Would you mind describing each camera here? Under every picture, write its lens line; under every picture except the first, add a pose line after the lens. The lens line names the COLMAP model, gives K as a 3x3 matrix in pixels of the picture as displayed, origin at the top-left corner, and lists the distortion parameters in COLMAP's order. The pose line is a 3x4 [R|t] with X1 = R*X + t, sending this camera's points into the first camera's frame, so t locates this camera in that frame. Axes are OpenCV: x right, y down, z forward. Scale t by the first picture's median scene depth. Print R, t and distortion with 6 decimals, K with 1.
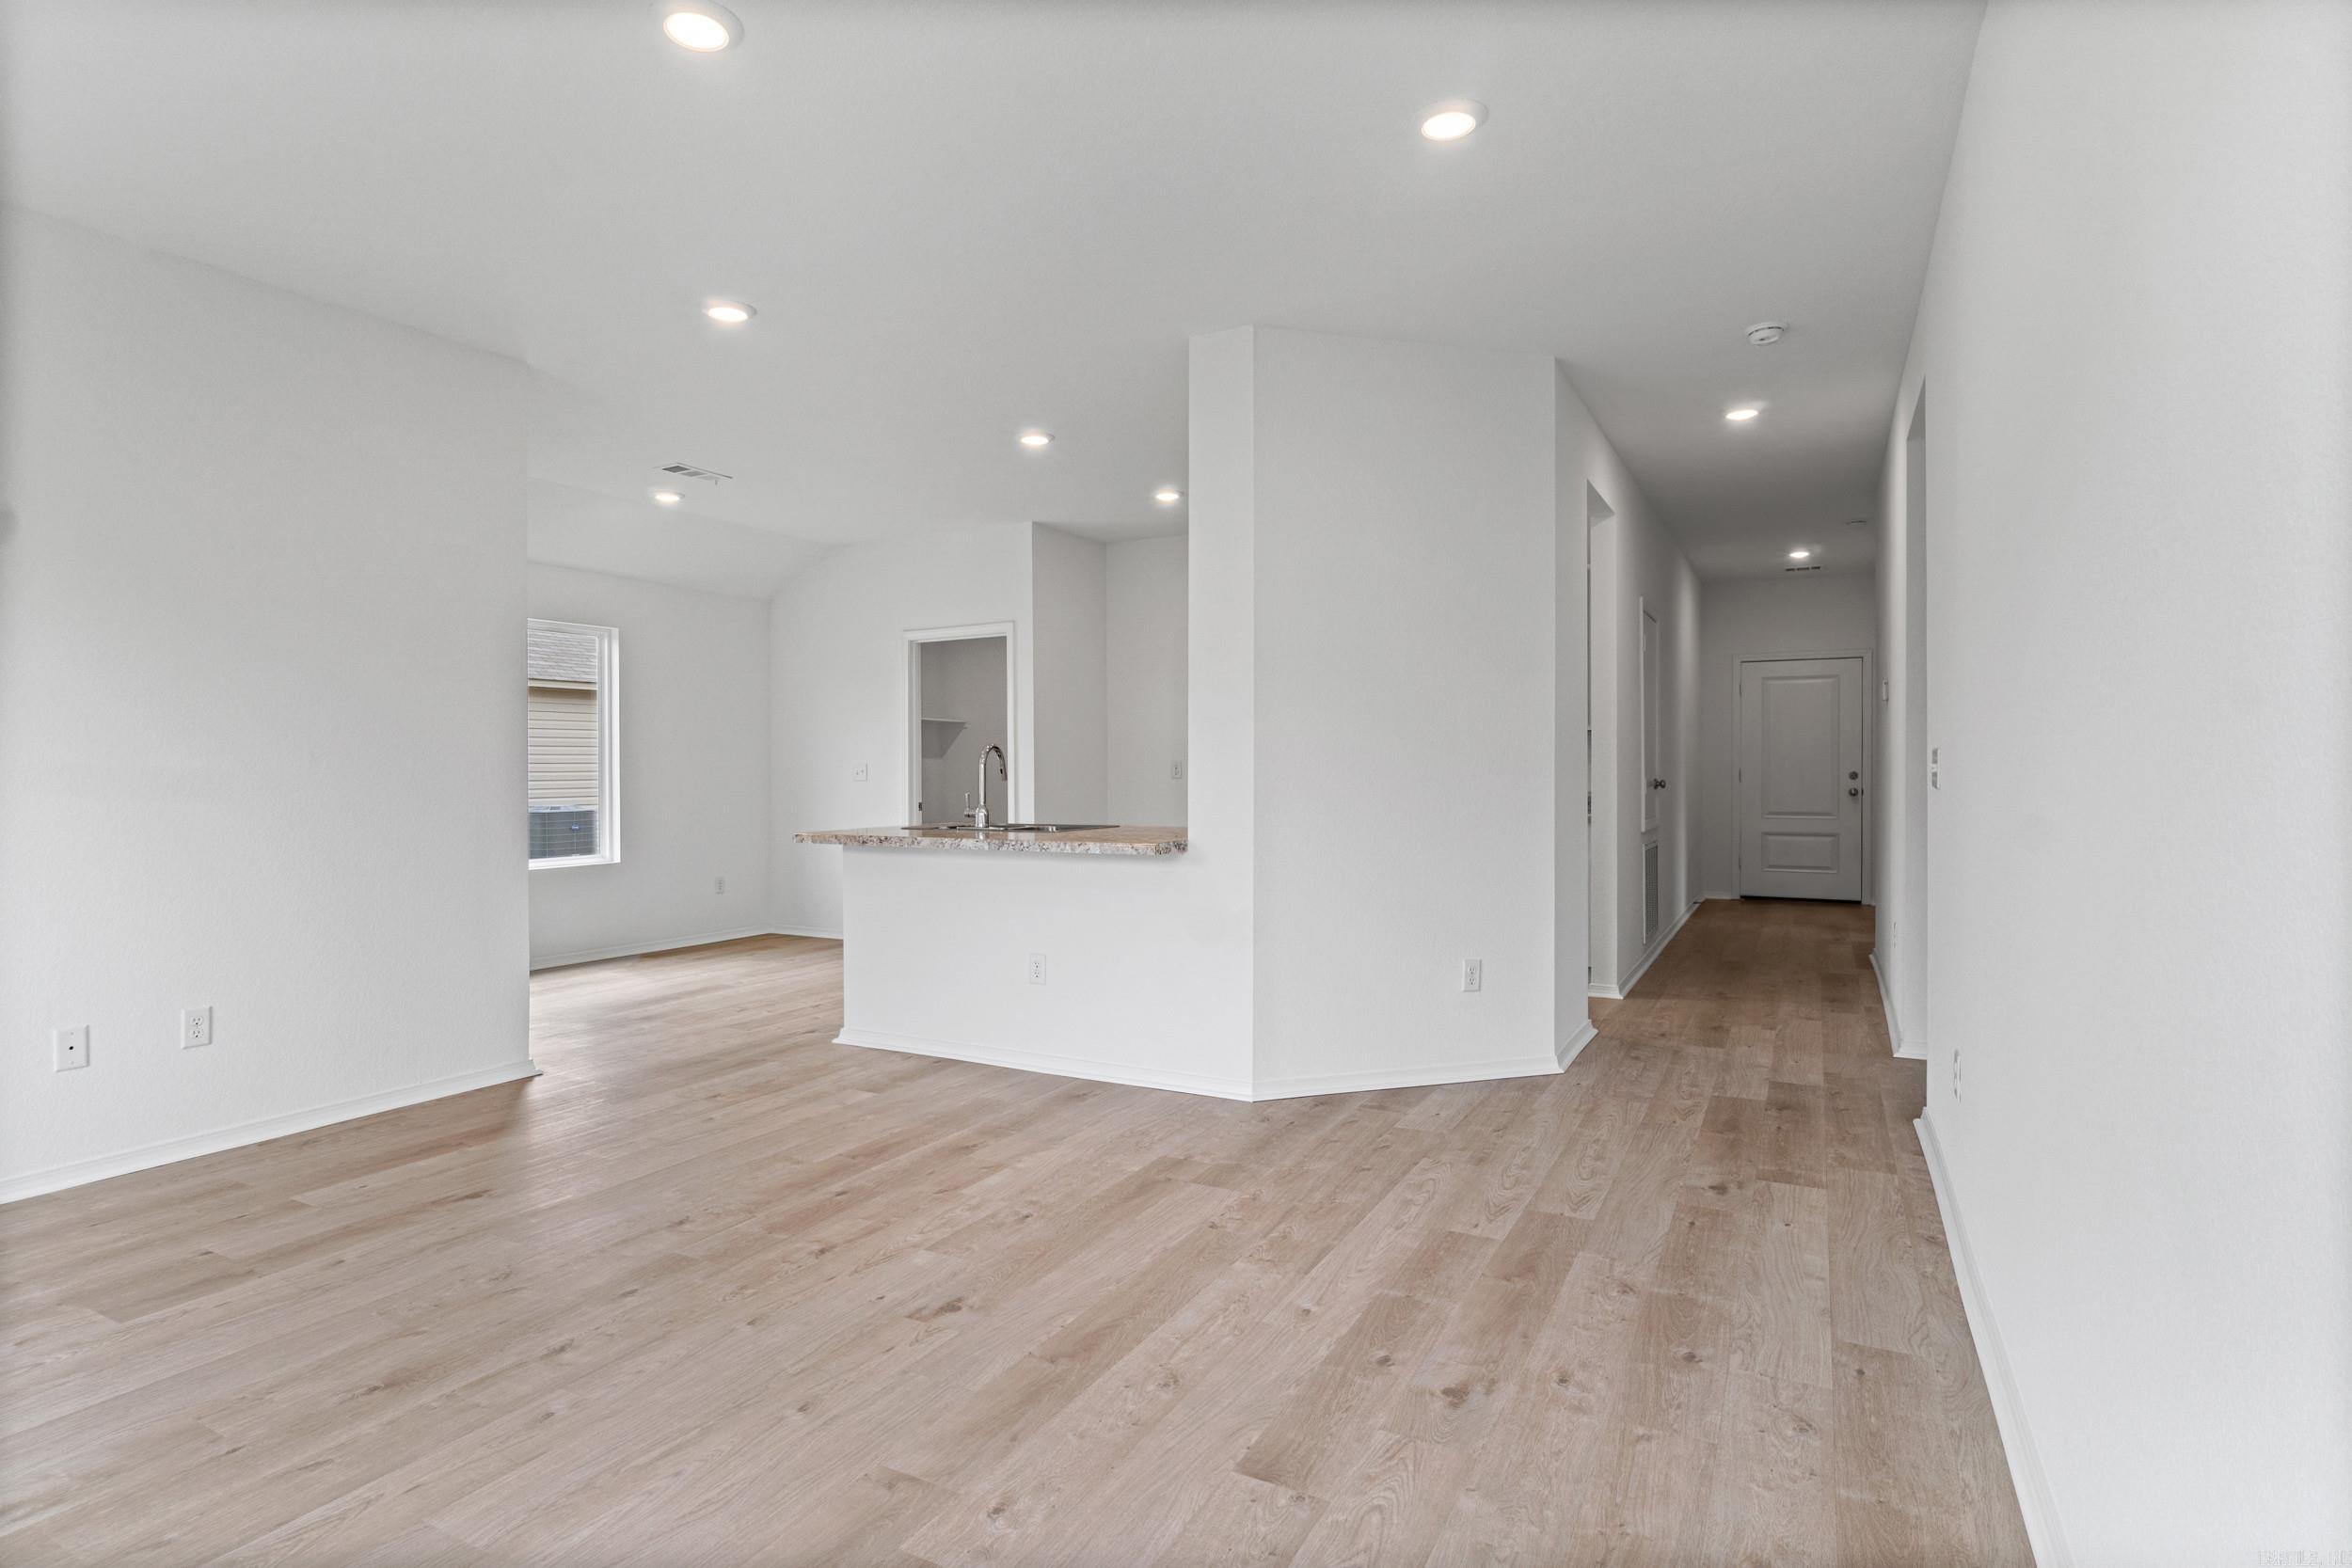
lens RADIAL K [[1192.9, 0, 1174.8], [0, 1192.9, 775.1], [0, 0, 1]] dist [-0.009036, 0.000902]
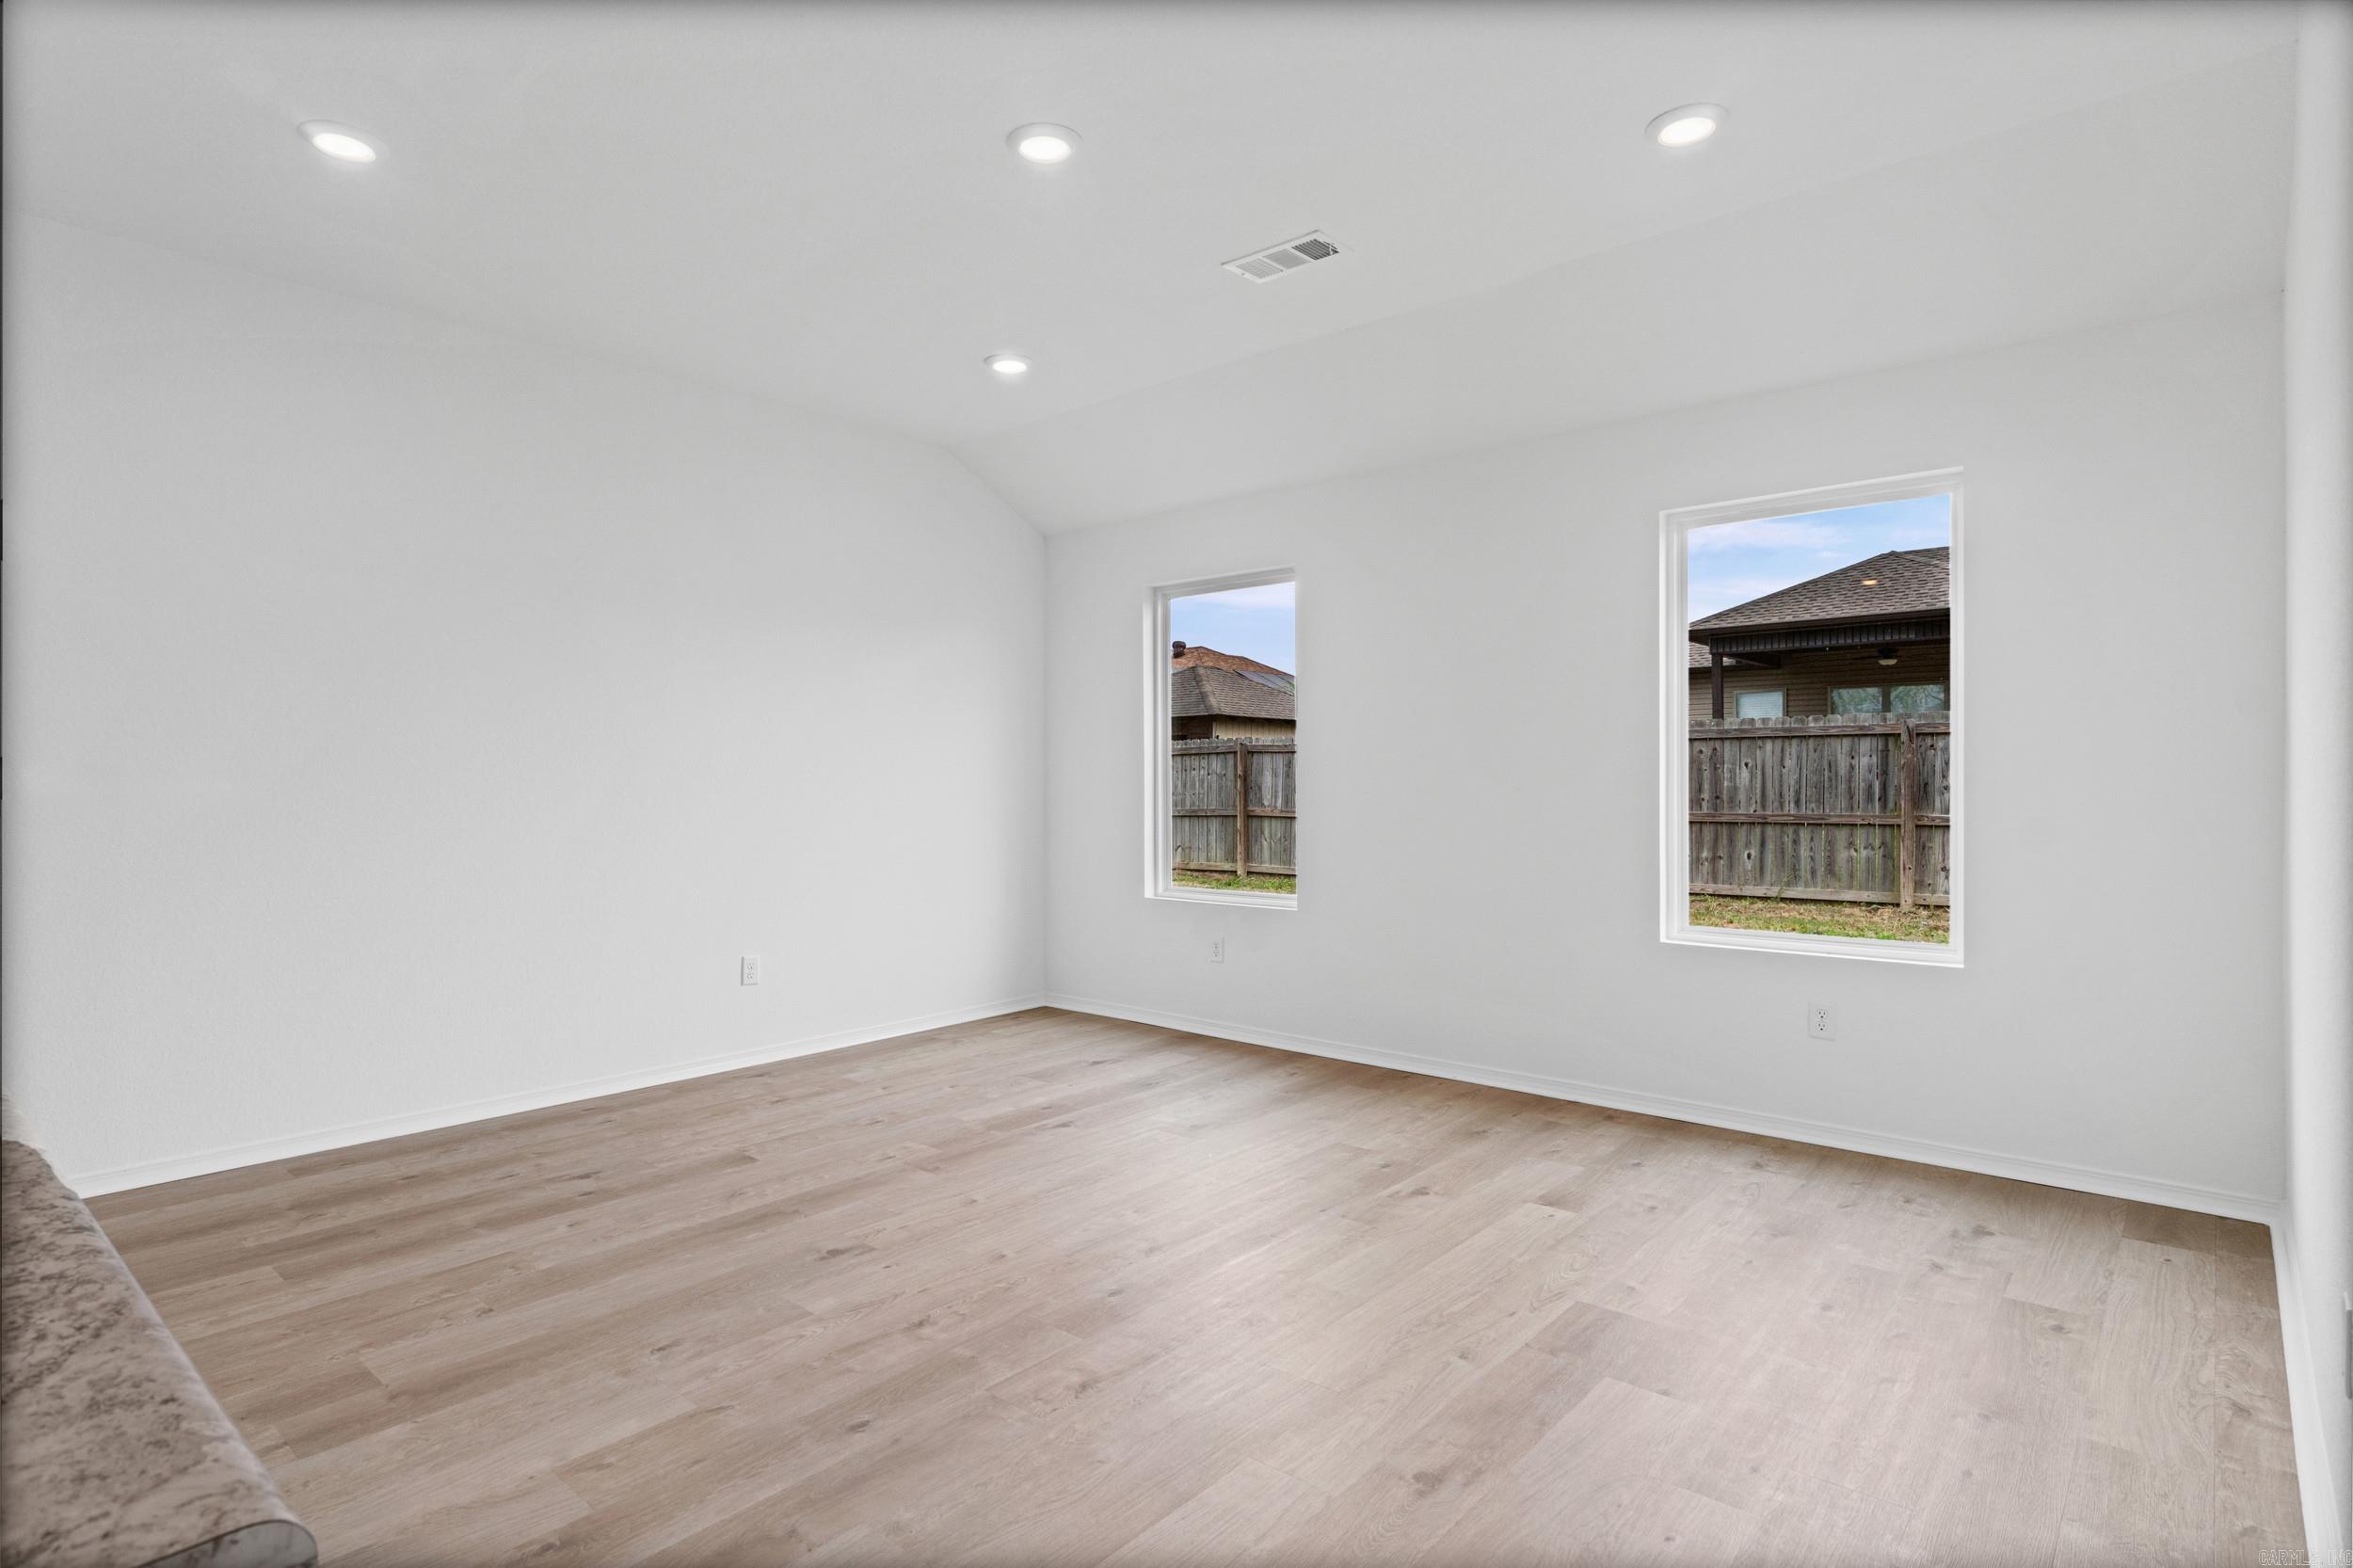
lens RADIAL K [[1193.5, 0, 1163.8], [0, 1193.5, 788.2], [0, 0, 1]] dist [-0.009036, 0.000902]
pose [[-0.973390, 0.008297, 0.229005, -0.683222], [0.009761, 0.999939, 0.005261, 0.003019], [-0.228947, 0.007357, -0.973411, 1.833099]]
